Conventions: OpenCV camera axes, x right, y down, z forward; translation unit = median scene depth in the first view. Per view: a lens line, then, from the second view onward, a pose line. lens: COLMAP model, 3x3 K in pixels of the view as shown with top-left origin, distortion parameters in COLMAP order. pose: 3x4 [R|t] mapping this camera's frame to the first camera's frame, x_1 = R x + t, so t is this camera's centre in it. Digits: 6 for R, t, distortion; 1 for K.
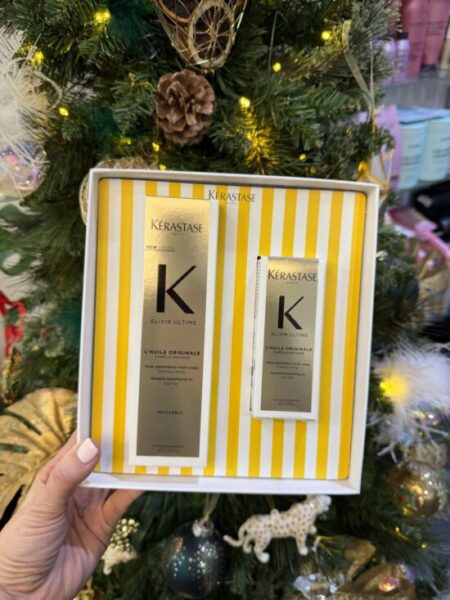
lens RADIAL K [[458.5, 0, 225.0], [0, 458.5, 300.0], [0, 0, 1]] dist [-0.050158, 0.003005]
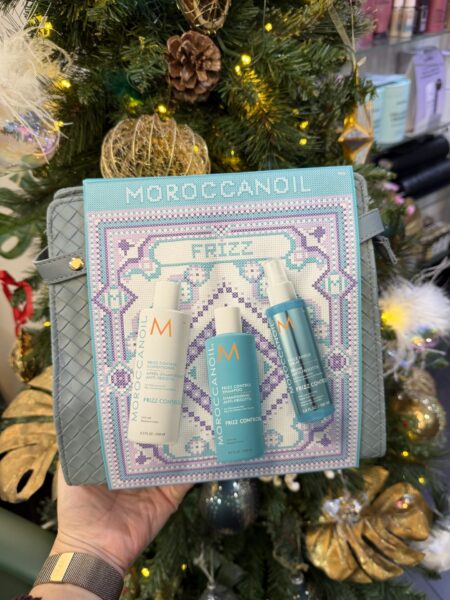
lens RADIAL K [[458.5, 0, 225.0], [0, 458.5, 300.0], [0, 0, 1]] dist [-0.050158, 0.003005]
pose [[0.991326, -0.102807, 0.081873, -0.147778], [0.101267, 0.994599, 0.022762, 0.103258], [-0.083771, -0.014274, 0.996383, -0.077526]]
